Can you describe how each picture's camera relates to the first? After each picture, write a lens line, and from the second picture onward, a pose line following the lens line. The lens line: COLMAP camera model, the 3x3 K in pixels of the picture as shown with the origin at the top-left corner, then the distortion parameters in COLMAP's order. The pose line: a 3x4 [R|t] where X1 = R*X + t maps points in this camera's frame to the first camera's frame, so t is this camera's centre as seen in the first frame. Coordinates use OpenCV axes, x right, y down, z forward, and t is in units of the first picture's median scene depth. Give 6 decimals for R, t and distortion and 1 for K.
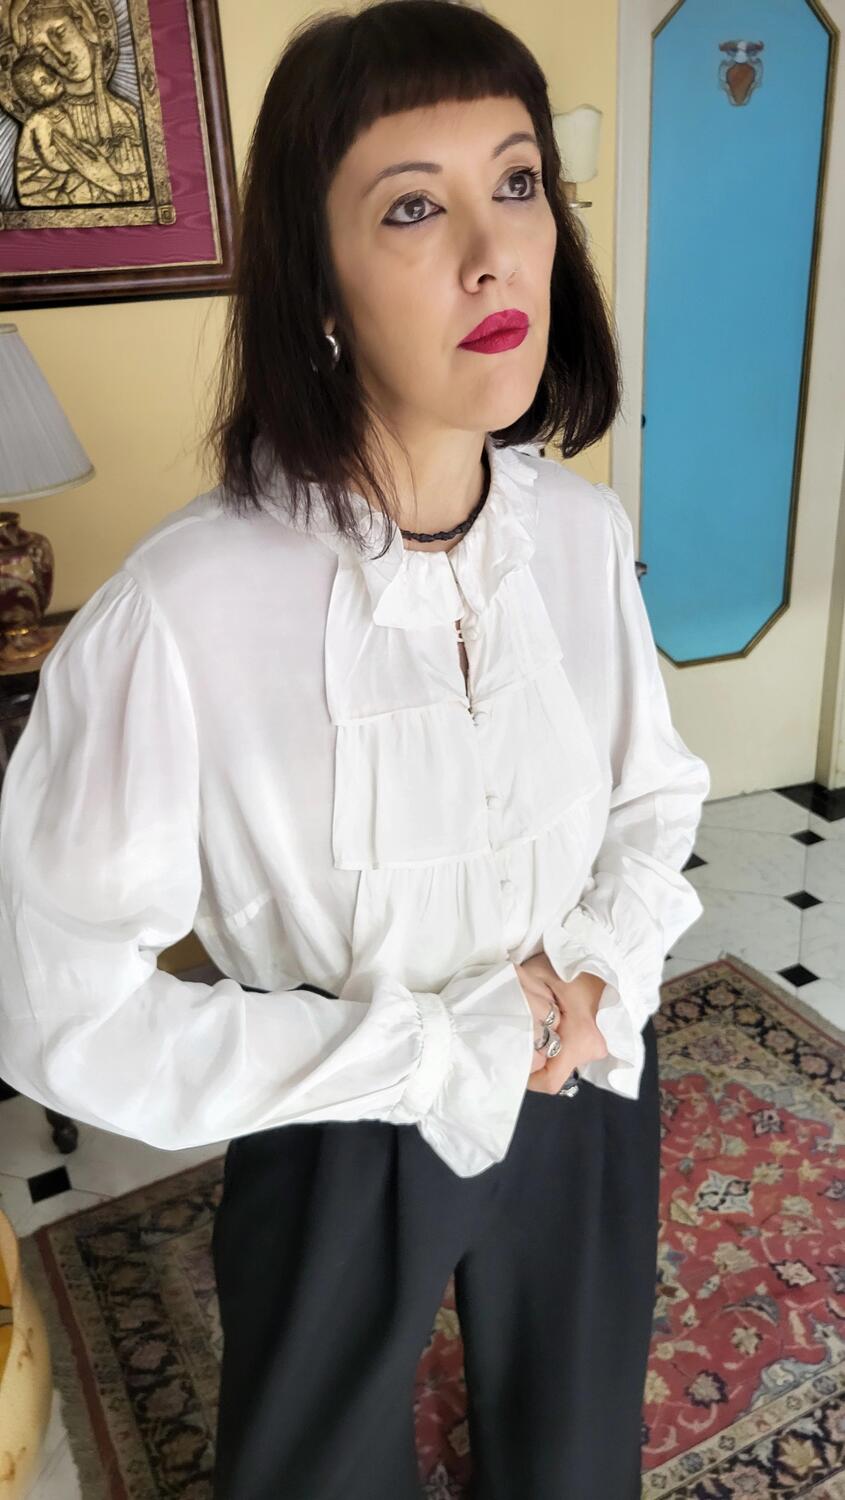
lens RADIAL K [[1118.7, 0, 422.5], [0, 1118.7, 750.0], [0, 0, 1]] dist [0.039339, 0.012250]
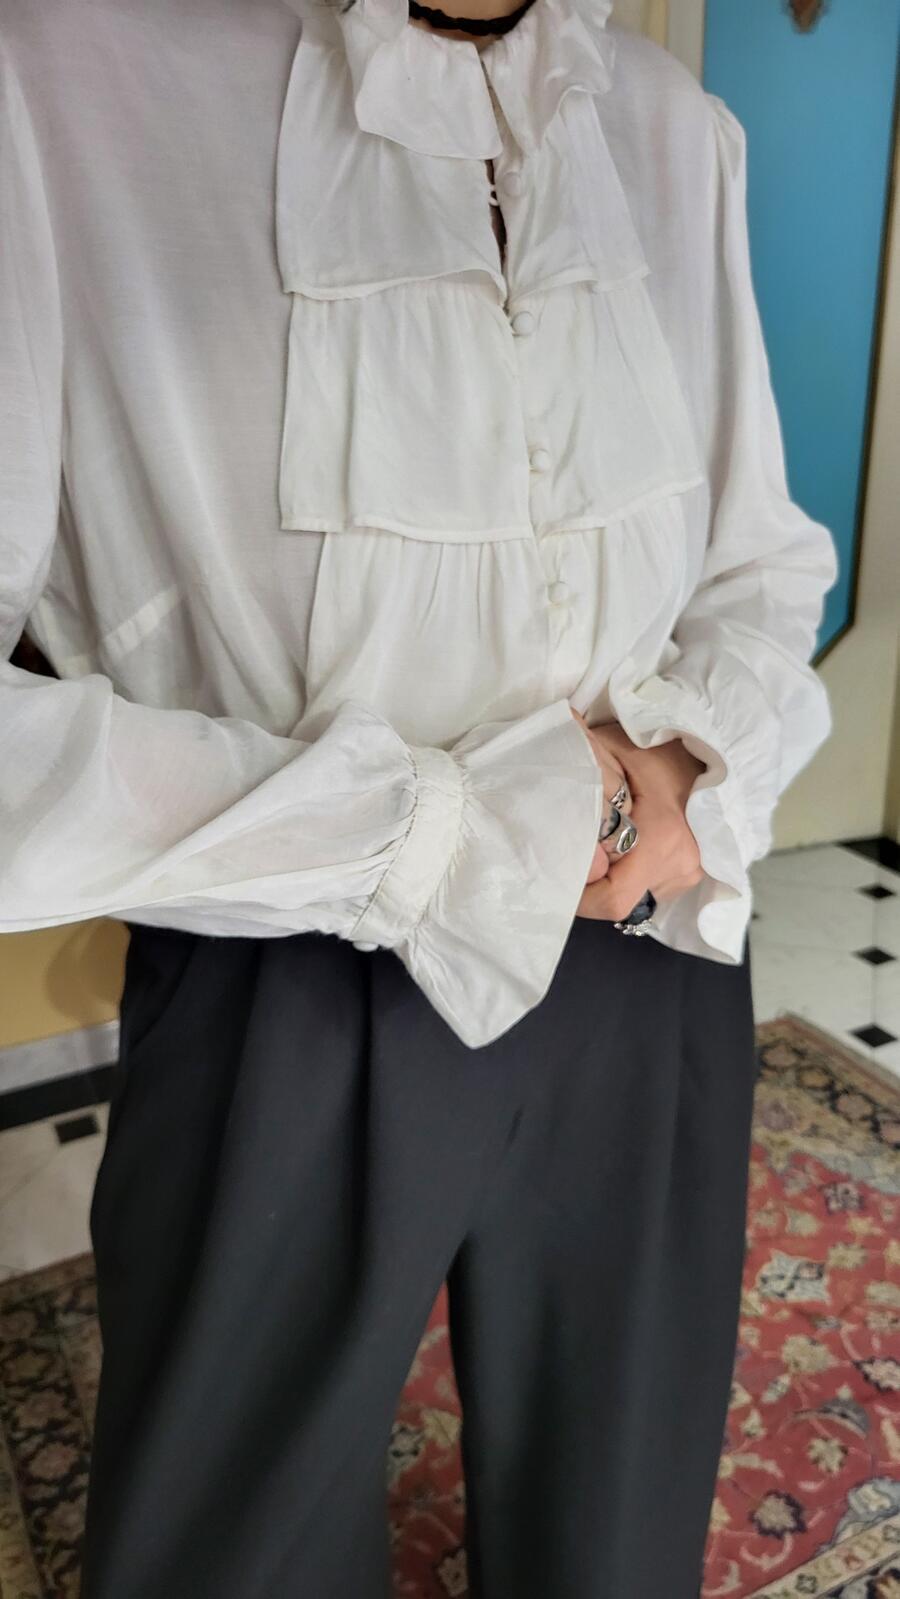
lens RADIAL K [[1173.9, 0, 436.8], [0, 1173.9, 840.4], [0, 0, 1]] dist [0.041968, -0.006429]
pose [[0.999629, 0.026504, 0.006341, 0.003614], [-0.026174, 0.998533, -0.047390, 0.152010], [-0.007588, 0.047206, 0.998856, 0.178163]]
